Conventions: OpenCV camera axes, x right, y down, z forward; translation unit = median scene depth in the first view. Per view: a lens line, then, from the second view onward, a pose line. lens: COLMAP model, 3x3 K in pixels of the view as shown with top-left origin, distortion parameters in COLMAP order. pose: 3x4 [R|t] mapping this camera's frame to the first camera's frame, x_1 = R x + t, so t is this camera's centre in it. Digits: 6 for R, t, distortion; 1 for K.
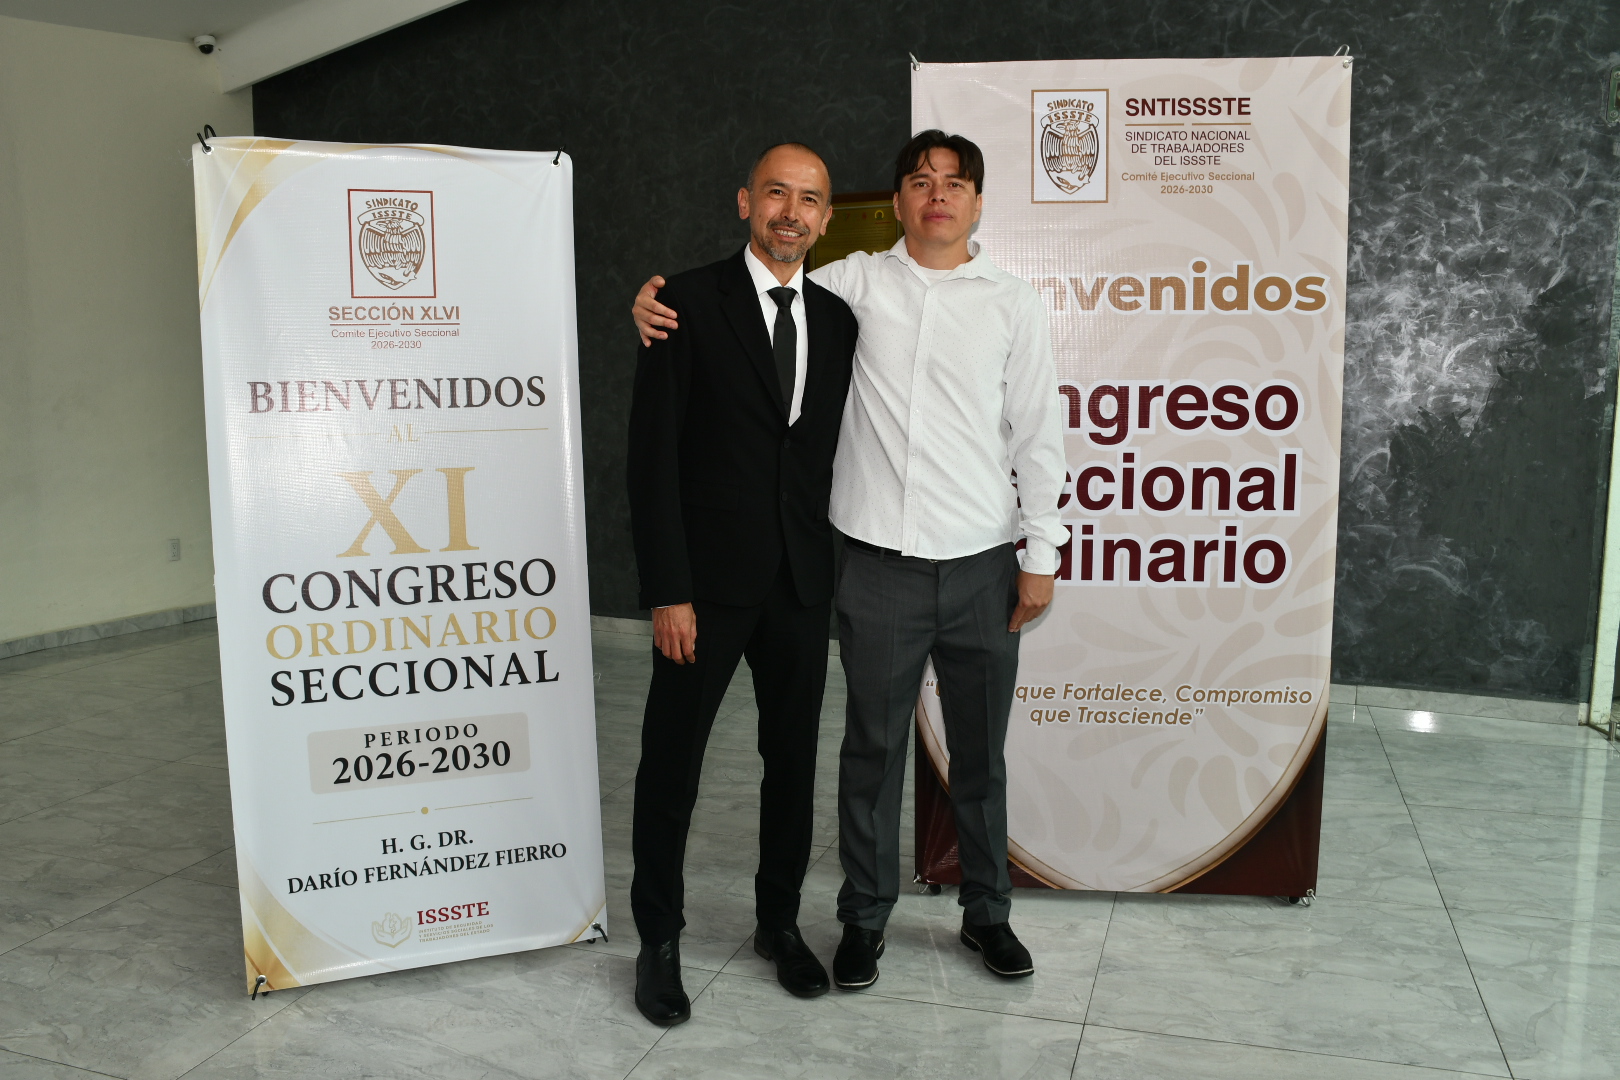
lens RADIAL K [[1290.3, 0, 808.2], [0, 1290.3, 546.3], [0, 0, 1]] dist [-0.153212, 0.117025]
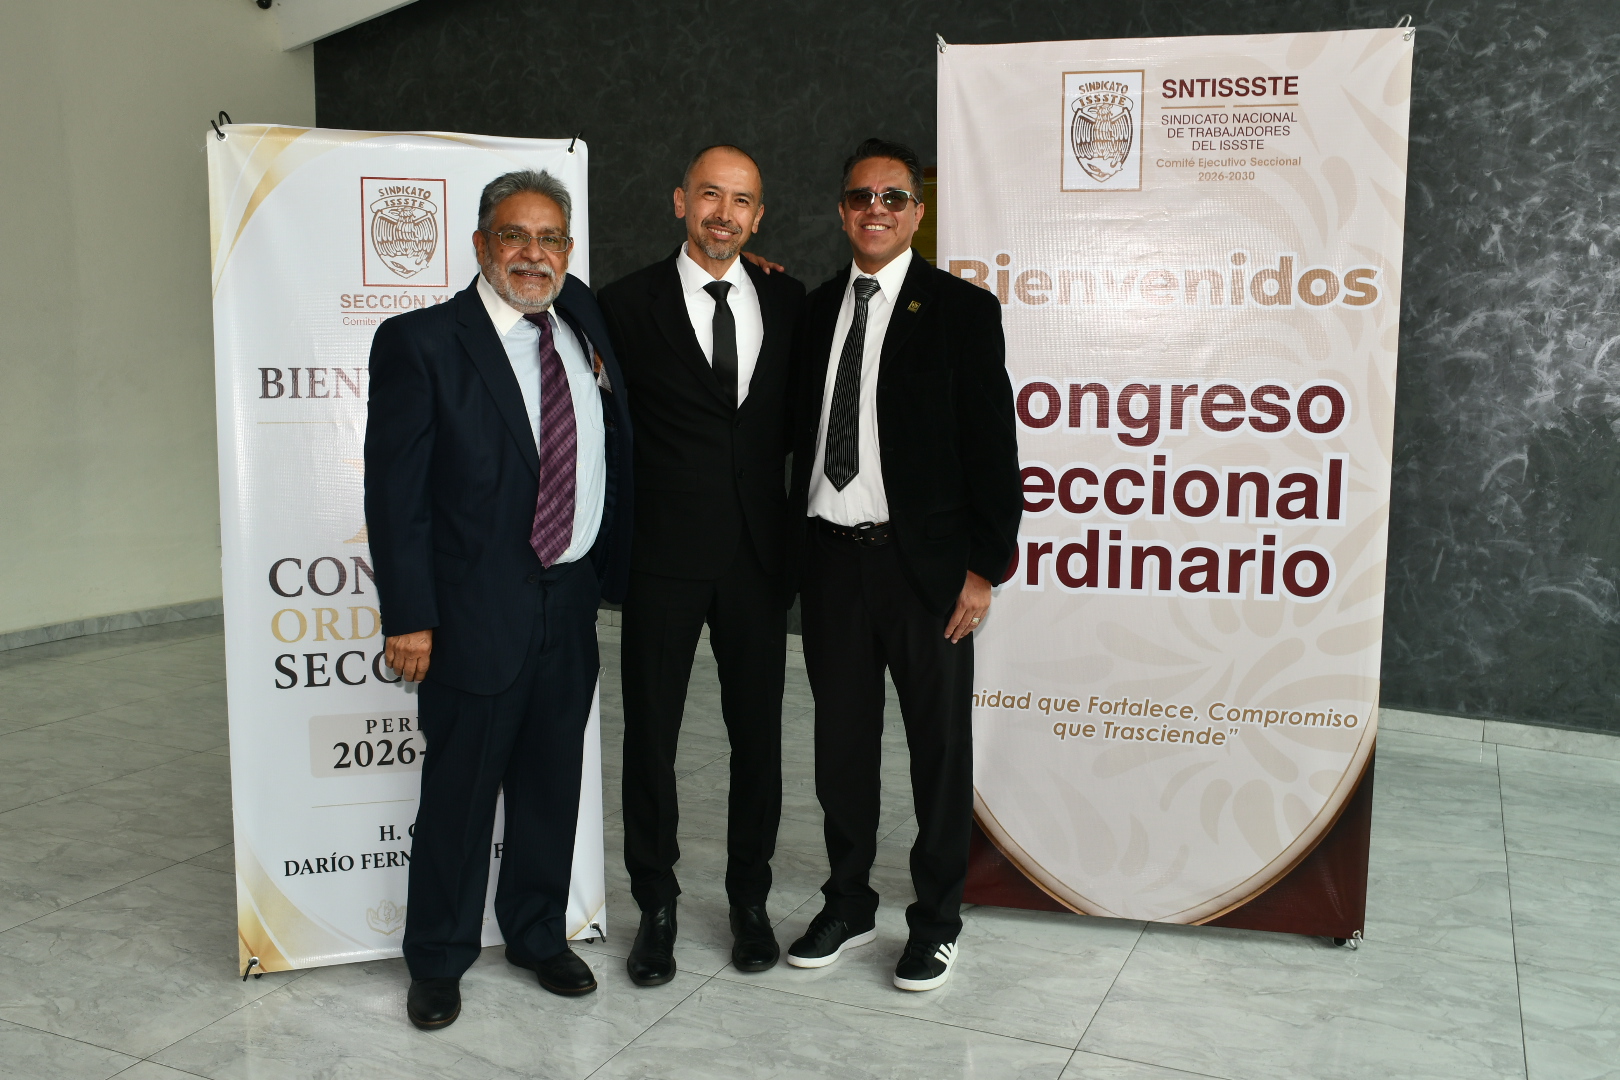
lens RADIAL K [[1463.4, 0, 808.3], [0, 1463.4, 549.6], [0, 0, 1]] dist [-0.116192, 0.191499]
pose [[0.994460, 0.025820, -0.101896, 0.103279], [-0.025923, 0.999664, 0.000314, 0.003417], [0.101870, 0.002330, 0.994795, -0.100423]]
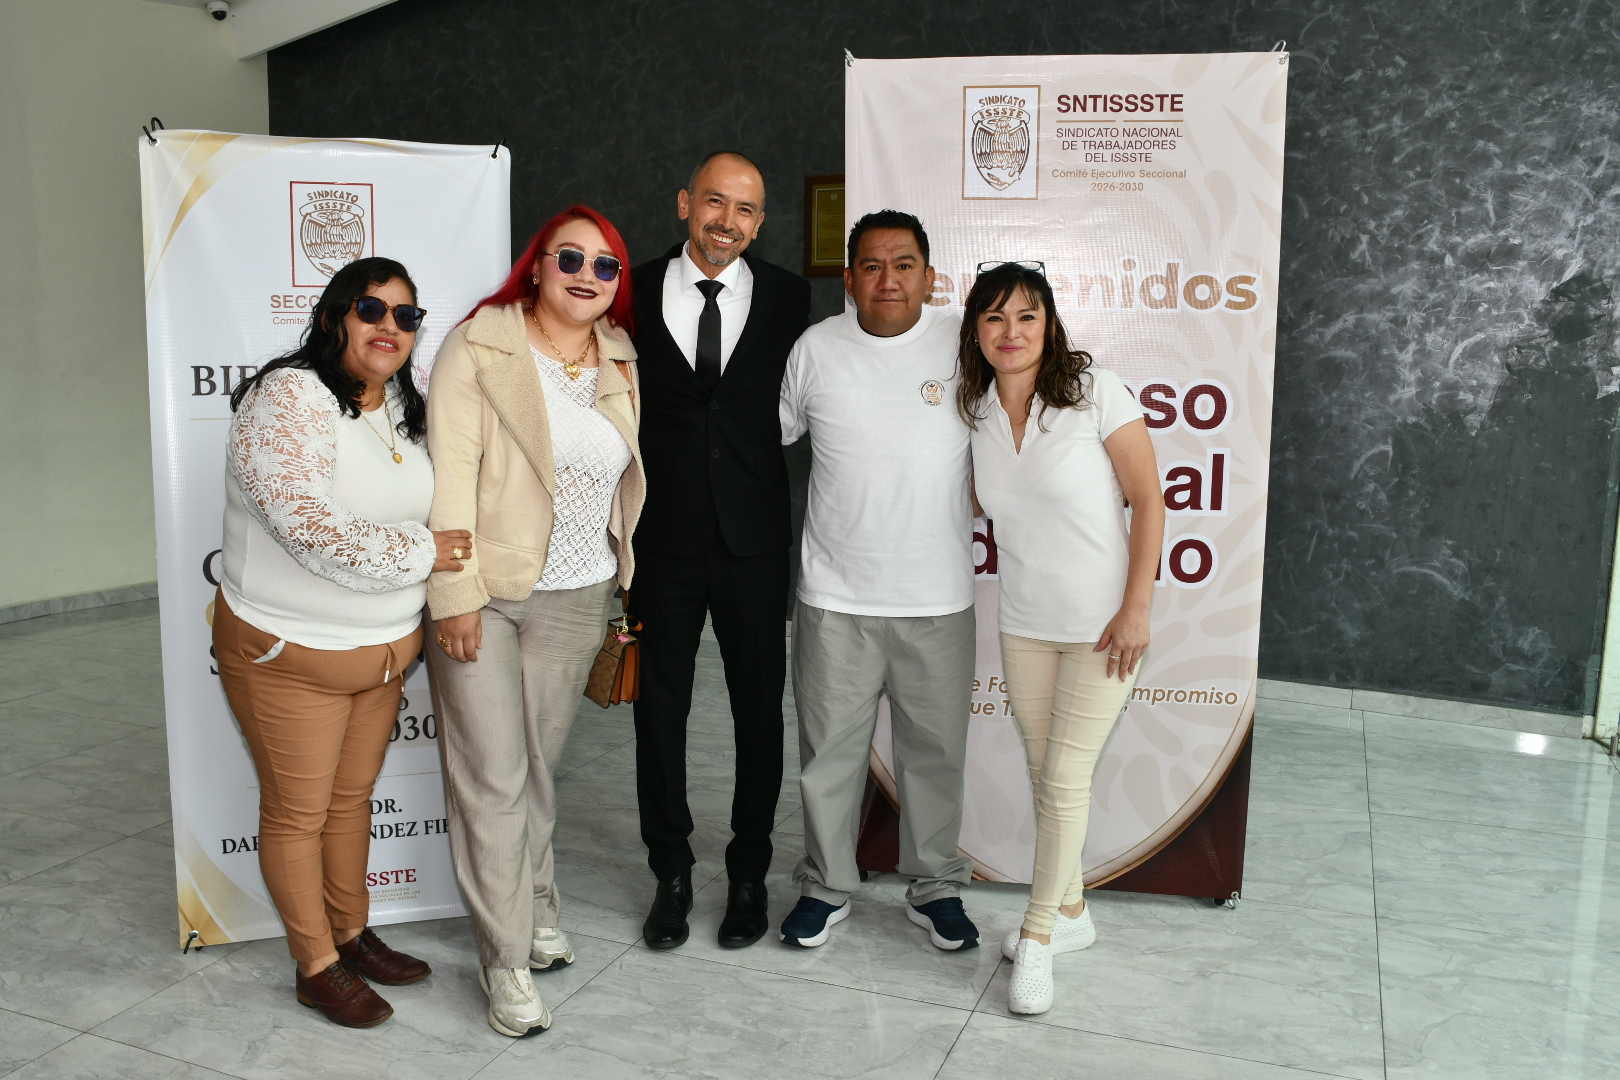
lens RADIAL K [[1349.8, 0, 810.6], [0, 1349.8, 550.3], [0, 0, 1]] dist [-0.139228, 0.140377]
pose [[0.998298, 0.025305, -0.052545, 0.116605], [-0.024376, 0.999536, 0.018245, -0.008458], [0.052983, -0.016933, 0.998452, -0.065055]]
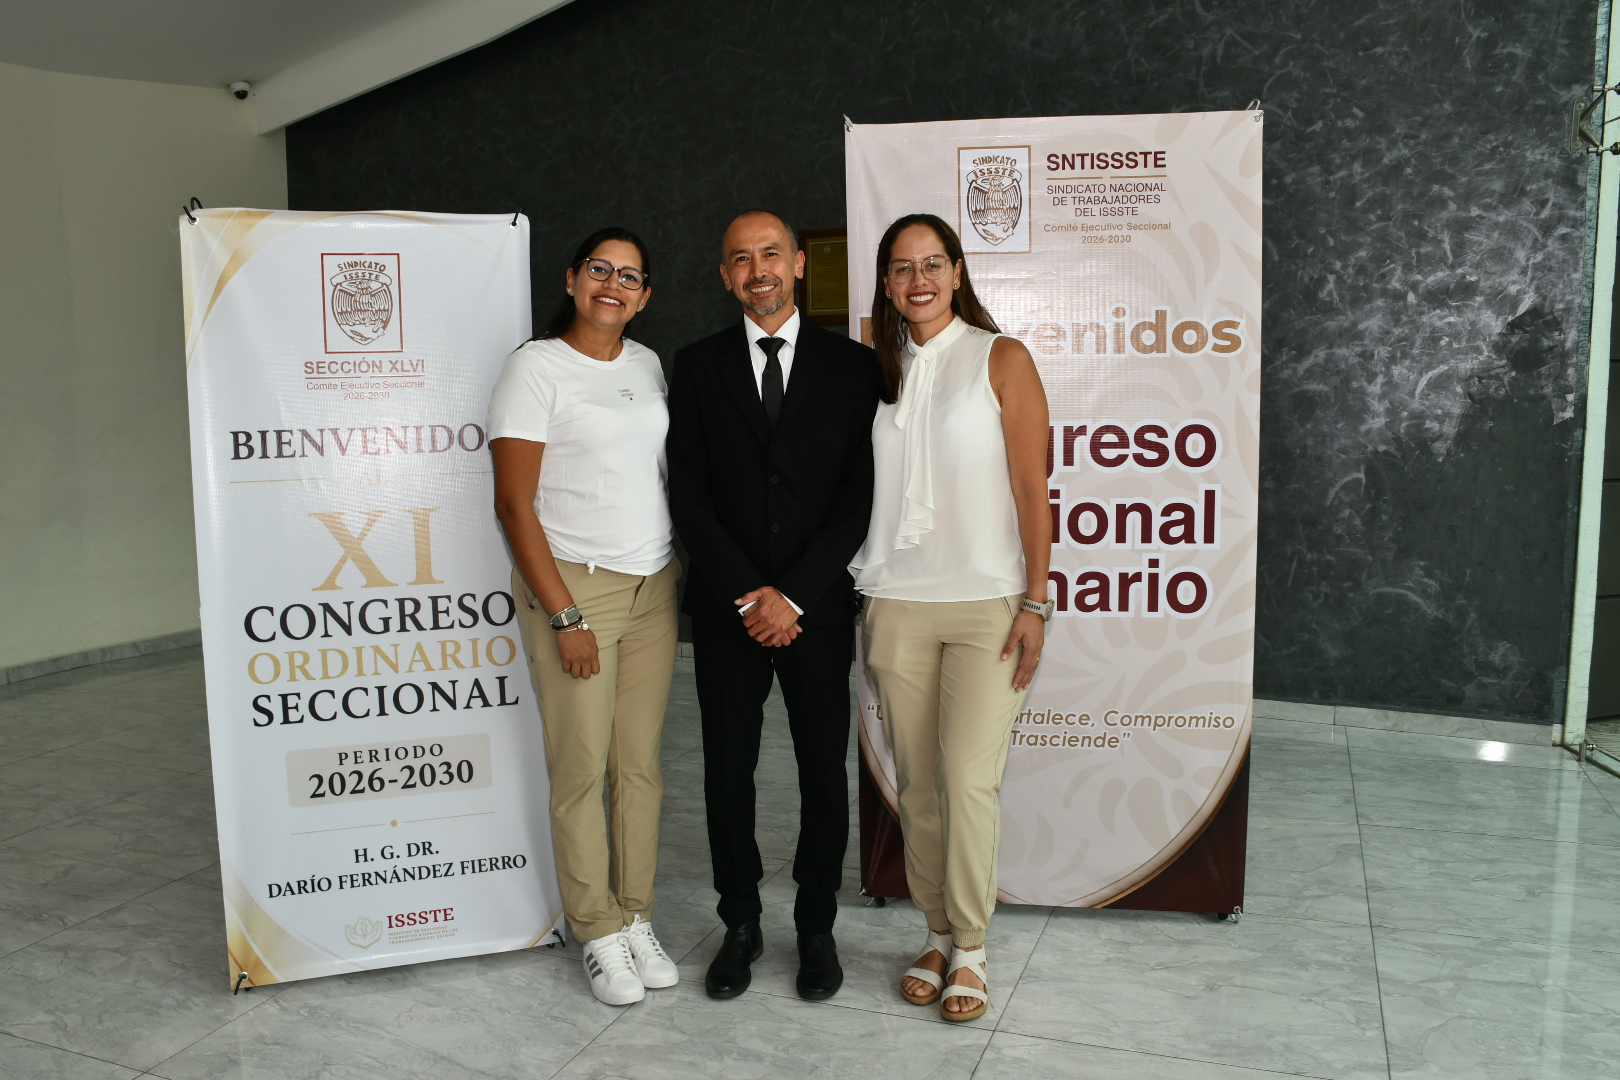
lens RADIAL K [[1290.3, 0, 808.2], [0, 1290.3, 546.3], [0, 0, 1]] dist [-0.153212, 0.117025]
pose [[0.998876, -0.002405, -0.047347, 0.098270], [0.002012, 0.999963, -0.008355, -0.018061], [0.047365, 0.008251, 0.998844, -0.065046]]
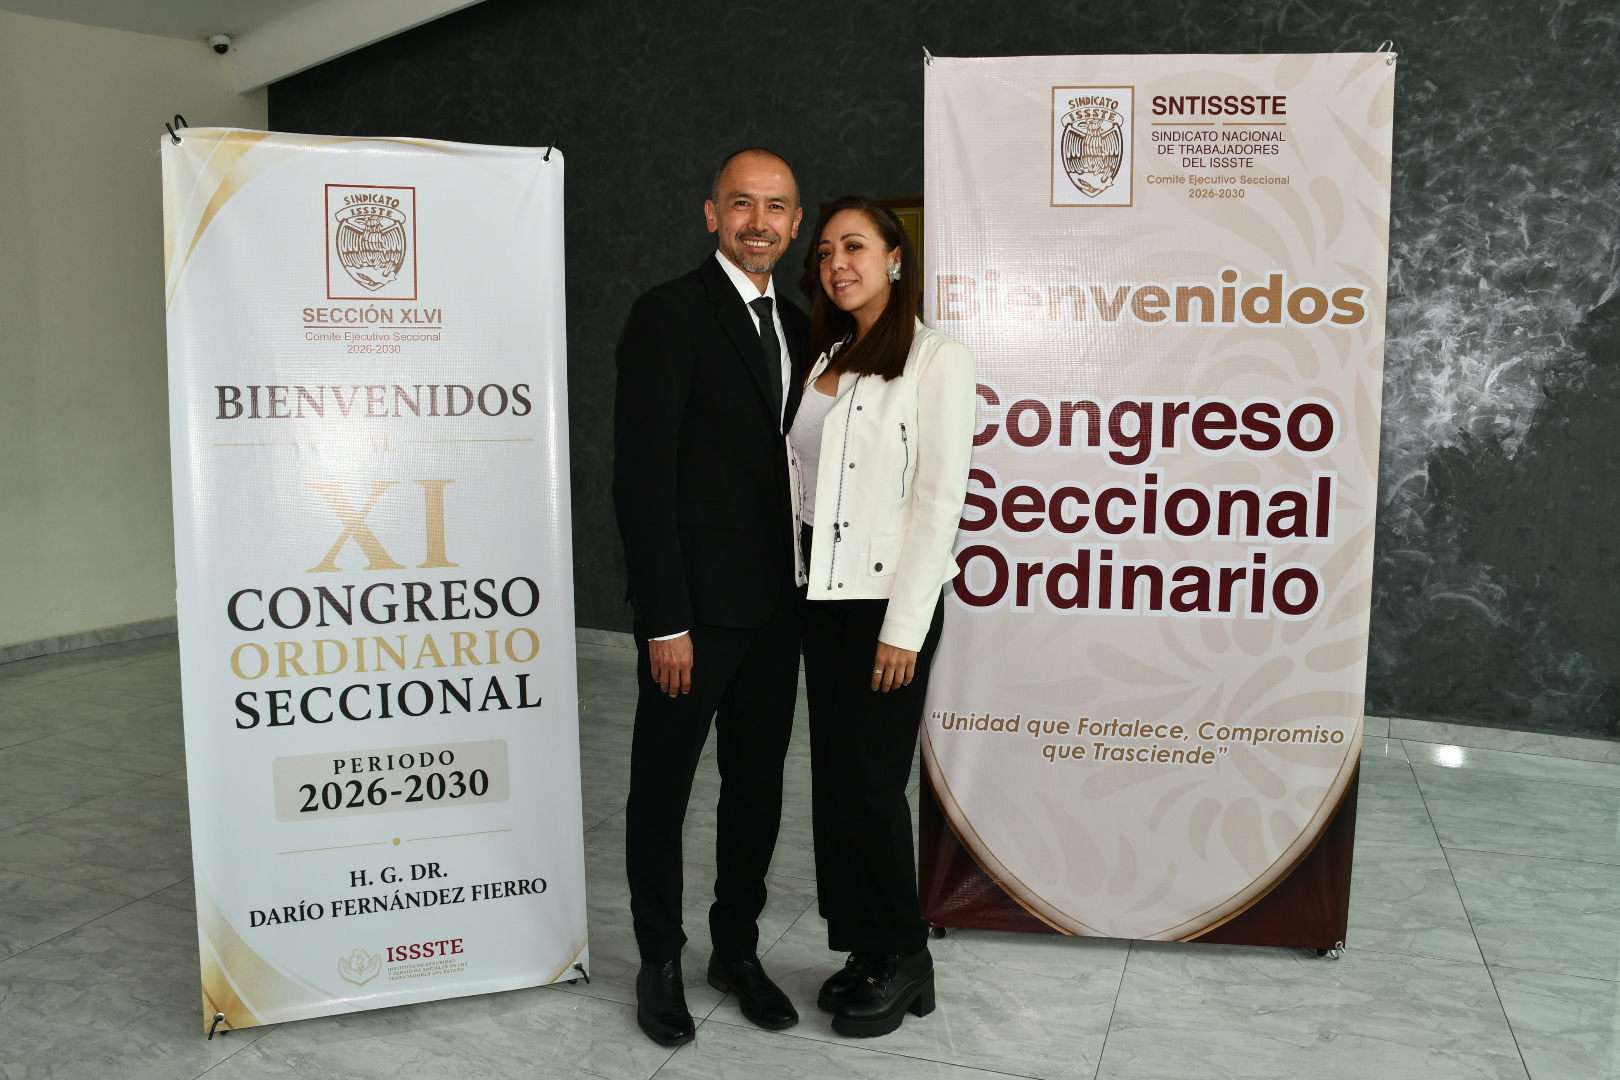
lens RADIAL K [[1290.3, 0, 808.2], [0, 1290.3, 546.3], [0, 0, 1]] dist [-0.153212, 0.117025]
pose [[0.999646, 0.015028, -0.021953, 0.020503], [-0.015233, 0.999841, -0.009229, -0.007251], [0.021811, 0.009560, 0.999716, 0.058285]]
